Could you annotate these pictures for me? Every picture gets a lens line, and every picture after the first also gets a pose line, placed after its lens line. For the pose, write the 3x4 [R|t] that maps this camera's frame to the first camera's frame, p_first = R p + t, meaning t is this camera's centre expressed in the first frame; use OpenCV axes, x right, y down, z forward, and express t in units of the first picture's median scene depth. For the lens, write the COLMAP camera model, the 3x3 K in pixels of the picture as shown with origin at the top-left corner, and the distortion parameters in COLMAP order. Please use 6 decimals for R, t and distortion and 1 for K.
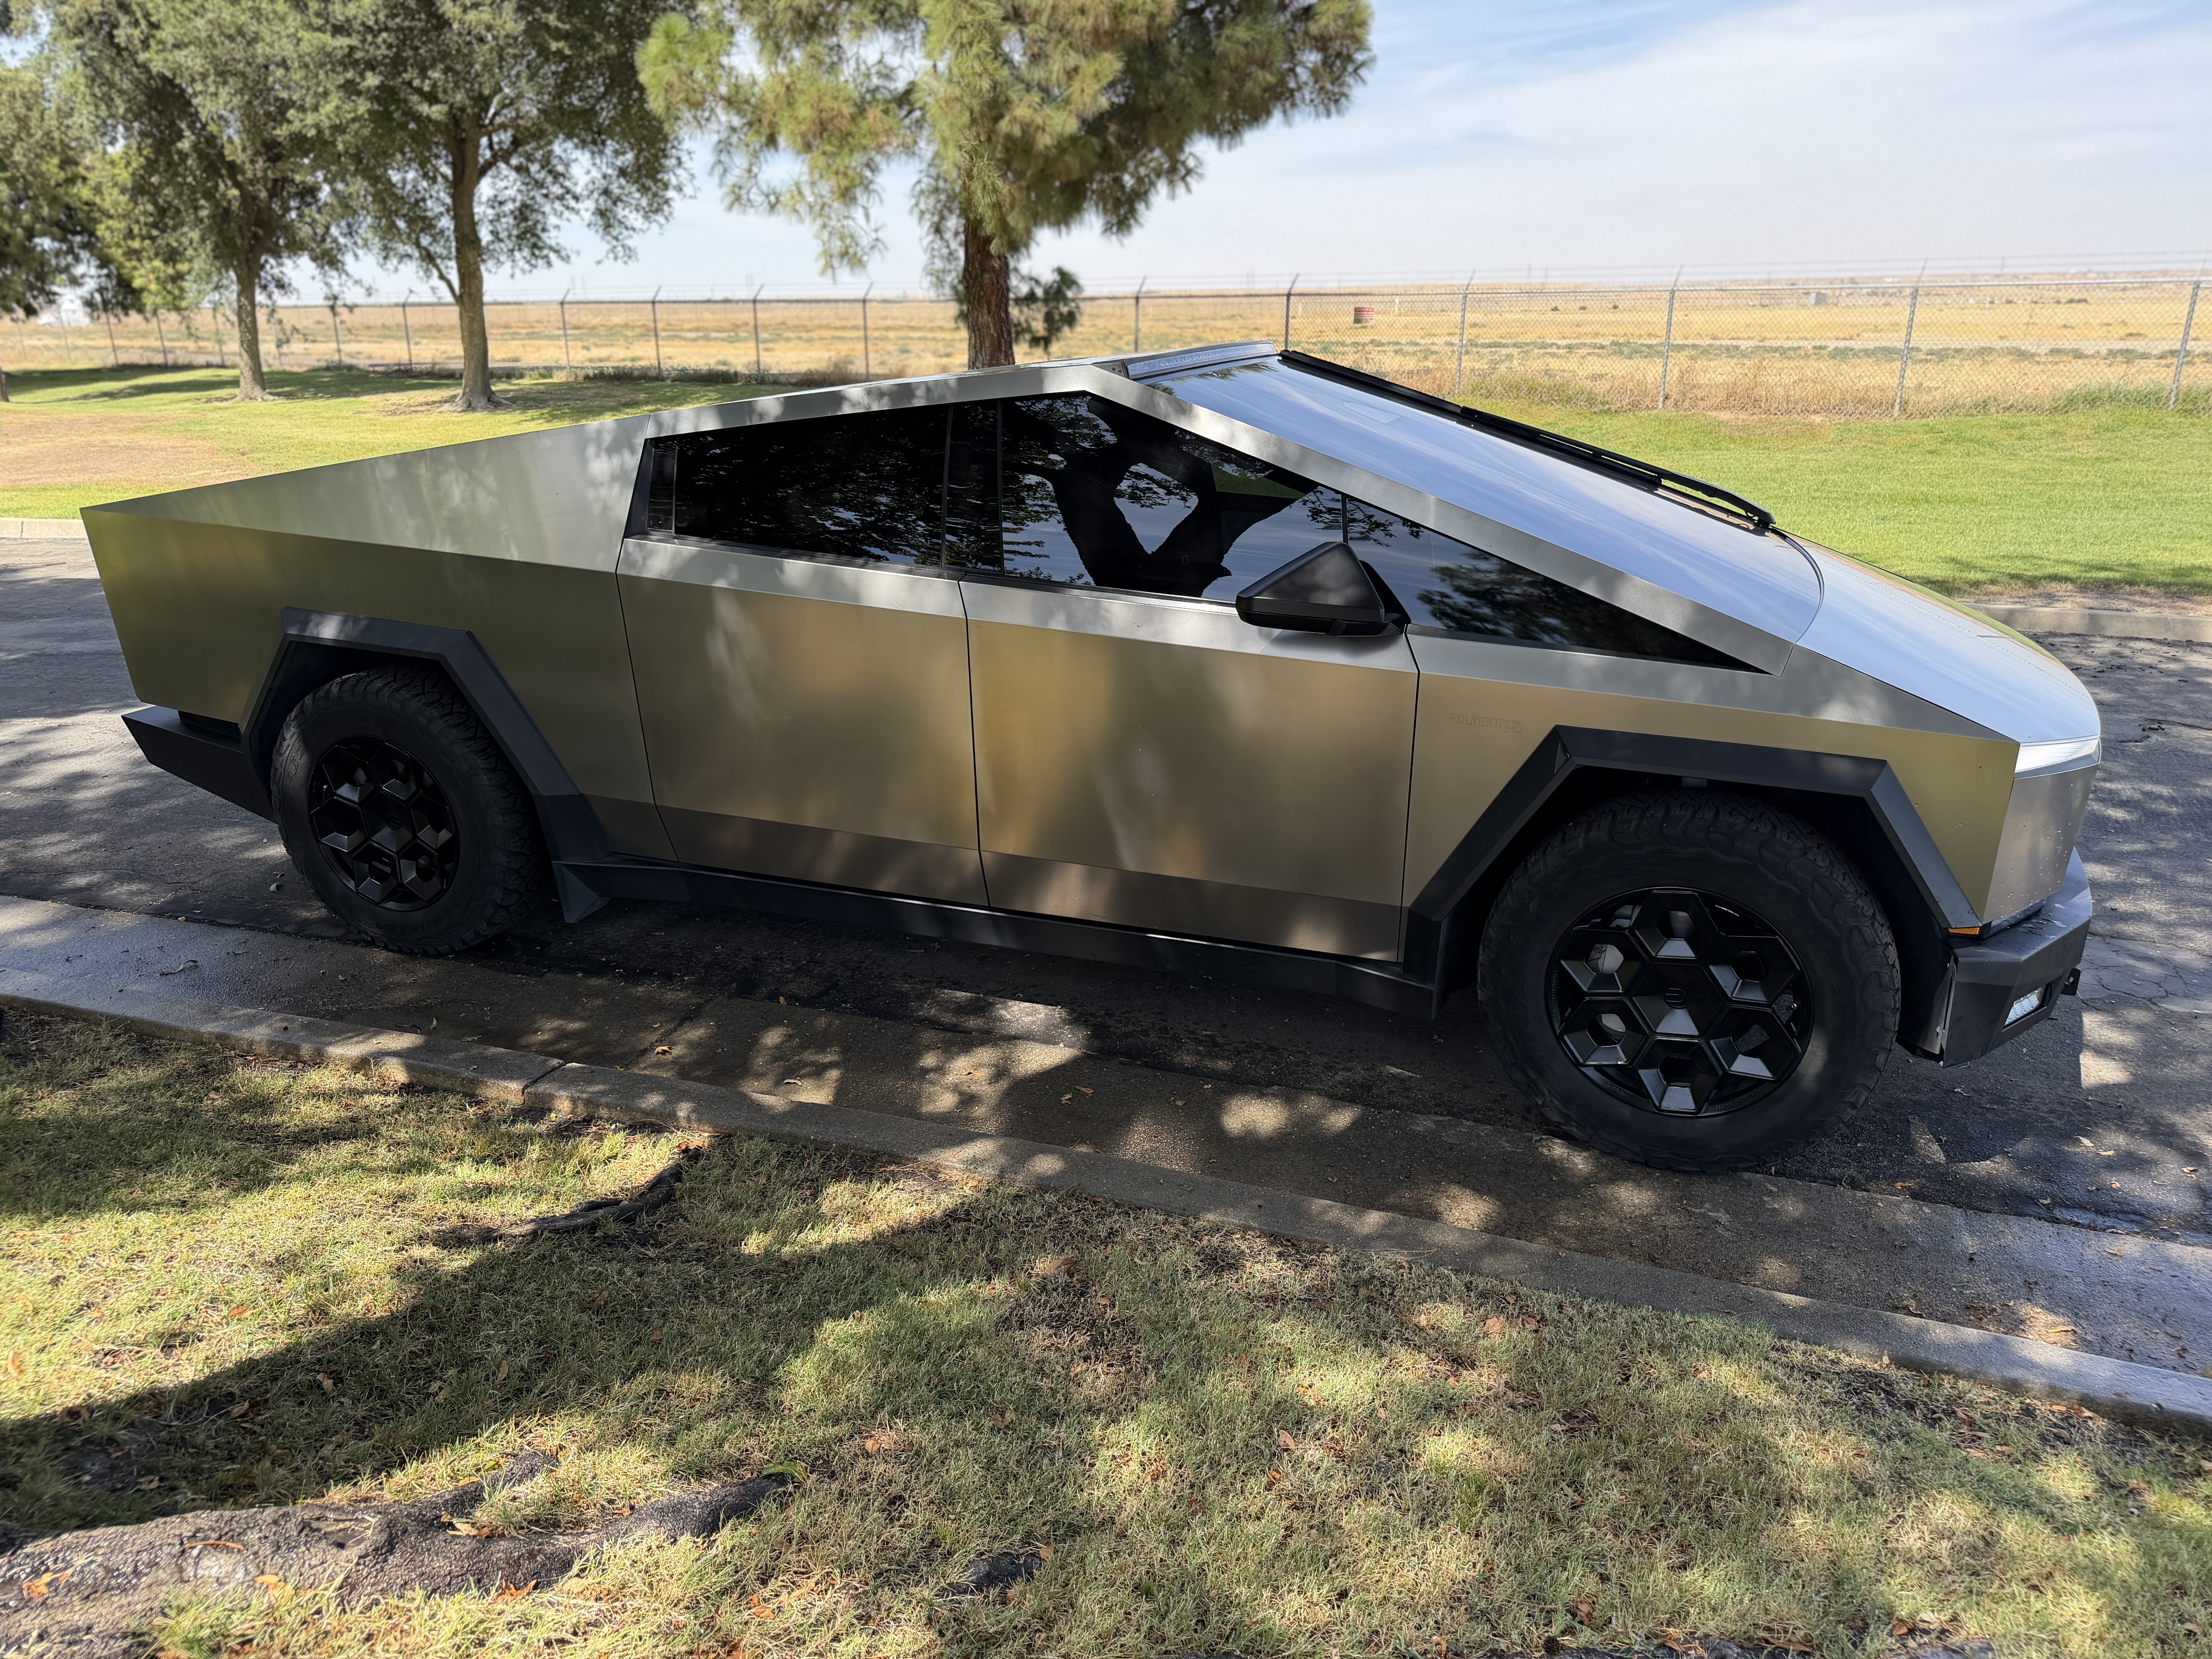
lens RADIAL K [[1596.1, 0, 1104.0], [0, 1596.1, 829.3], [0, 0, 1]] dist [0.004069, -0.002657]
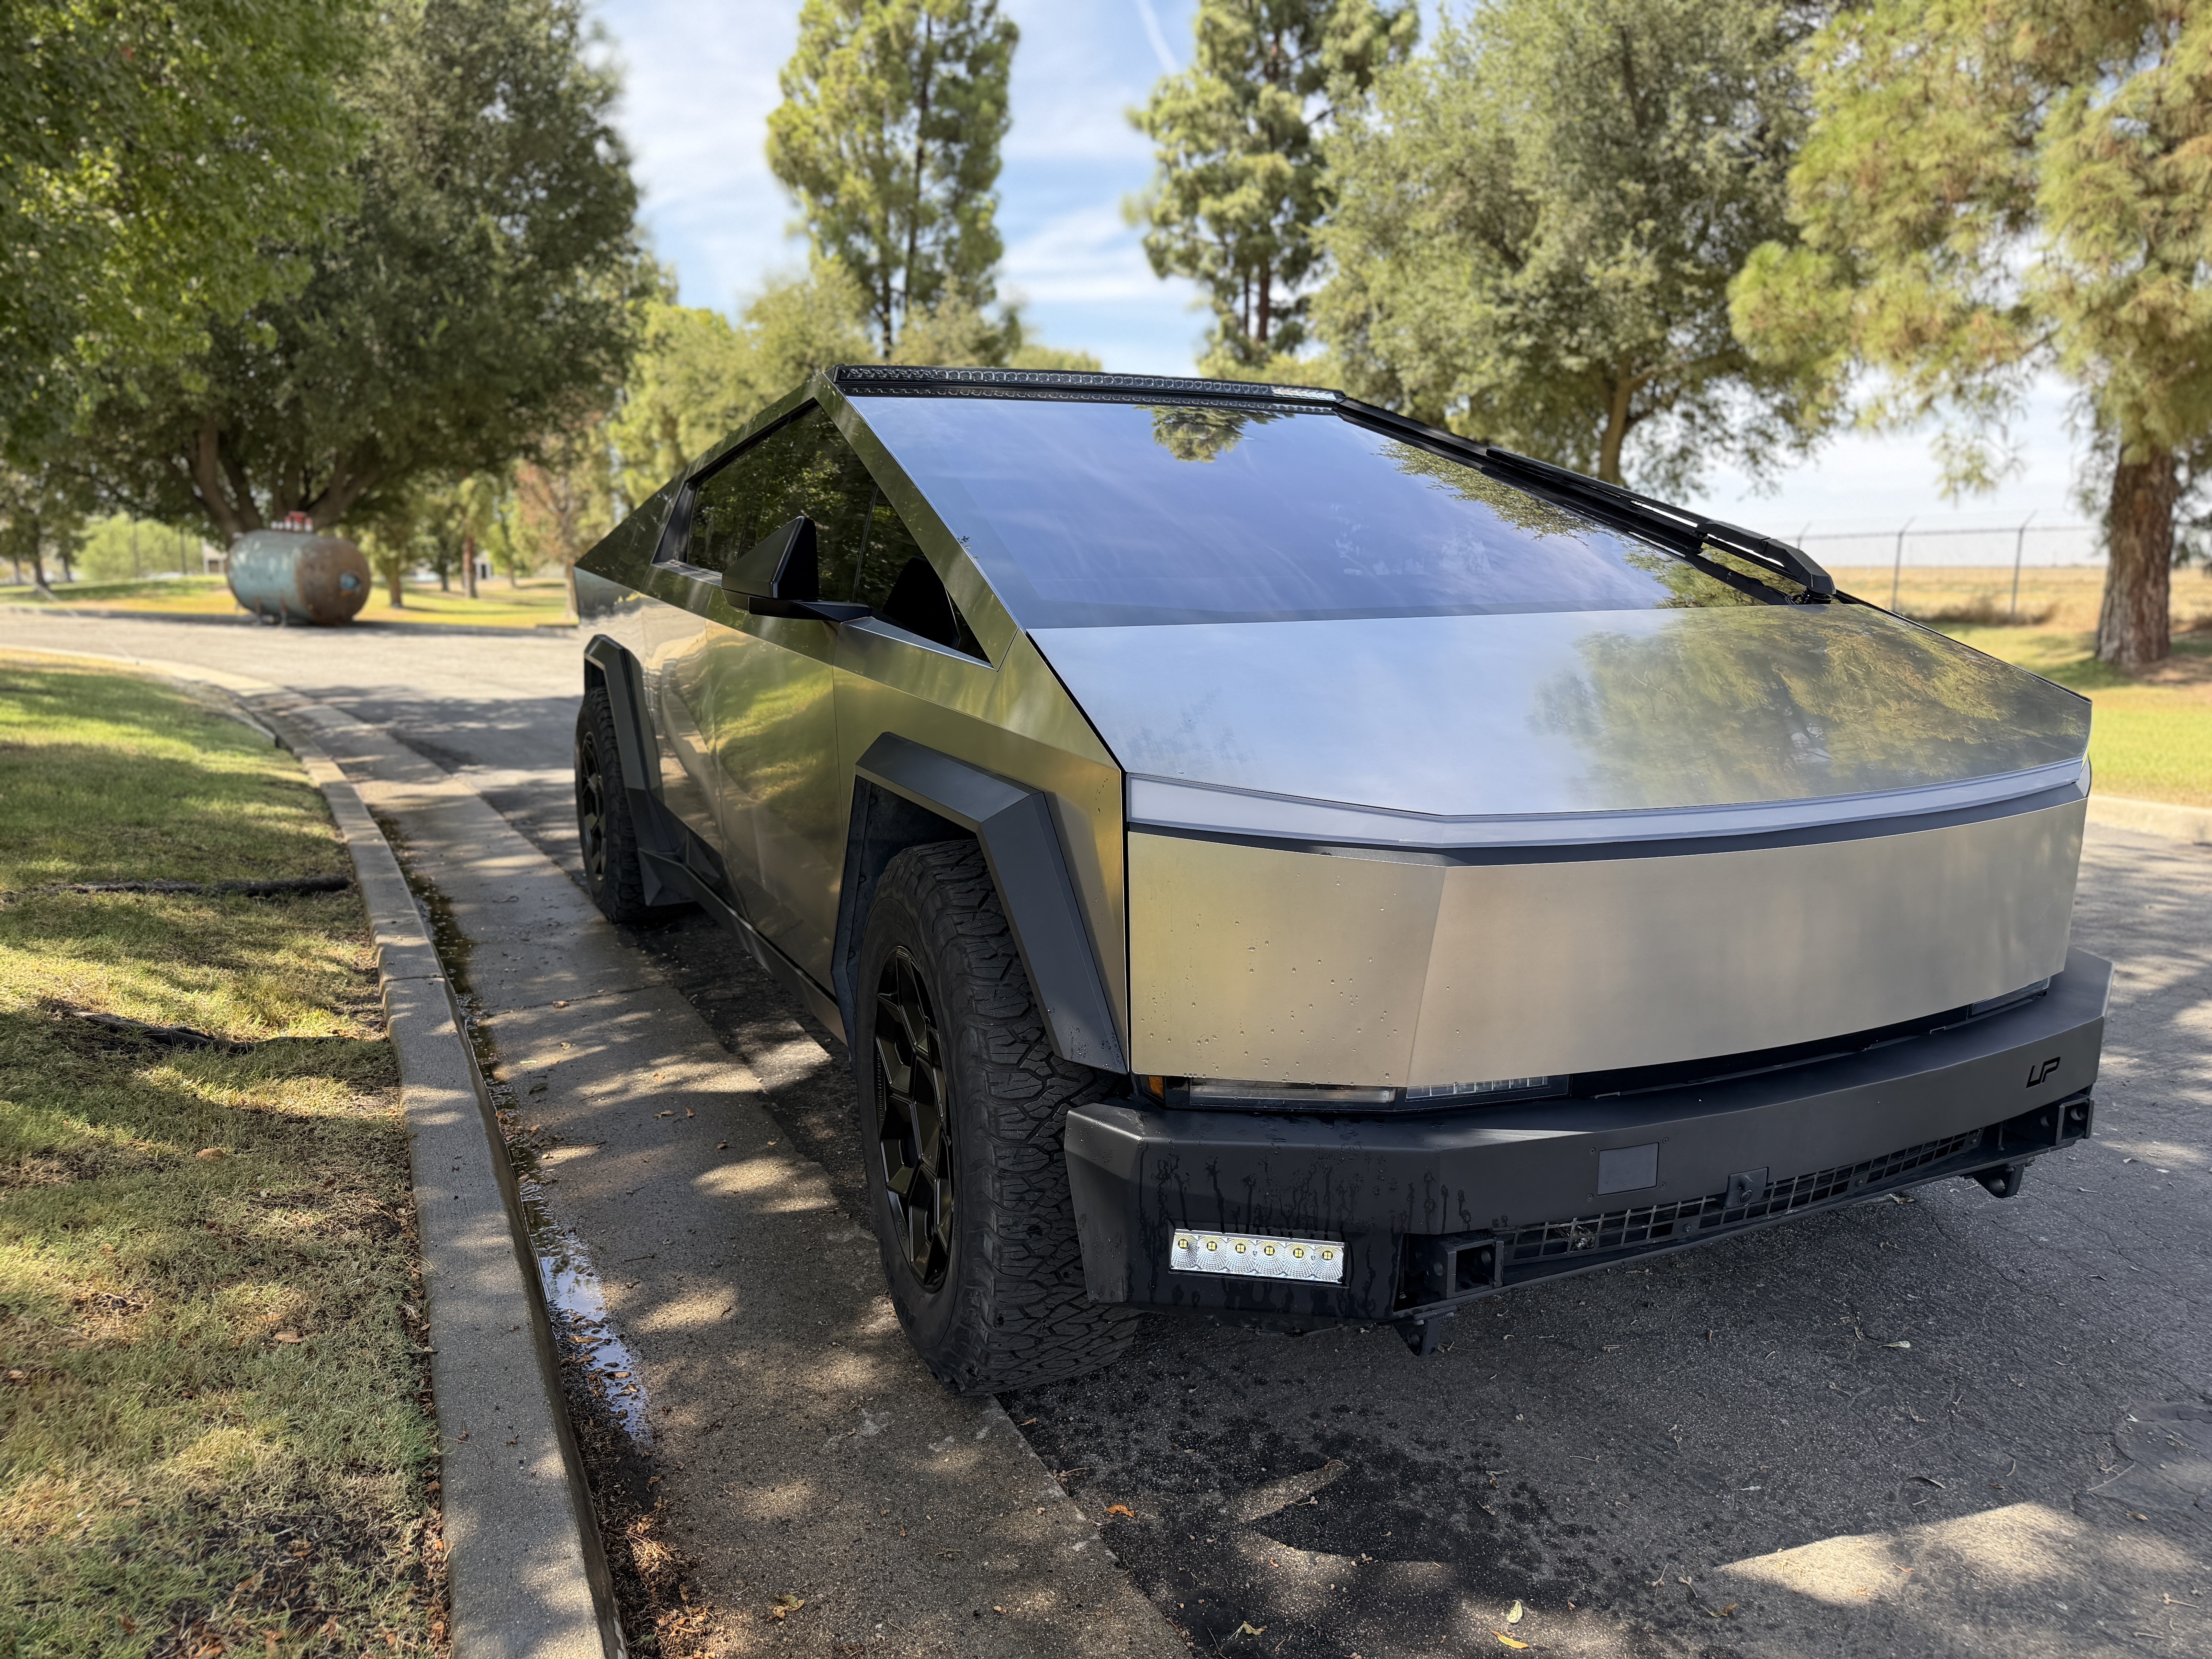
lens RADIAL K [[1596.1, 0, 1104.6], [0, 1596.1, 829.3], [0, 0, 1]] dist [0.004069, -0.002657]
pose [[0.742314, 0.109887, -0.660980, 0.093177], [-0.208341, 0.975416, -0.071816, 0.001263], [0.636839, 0.191019, 0.746959, 0.052459]]
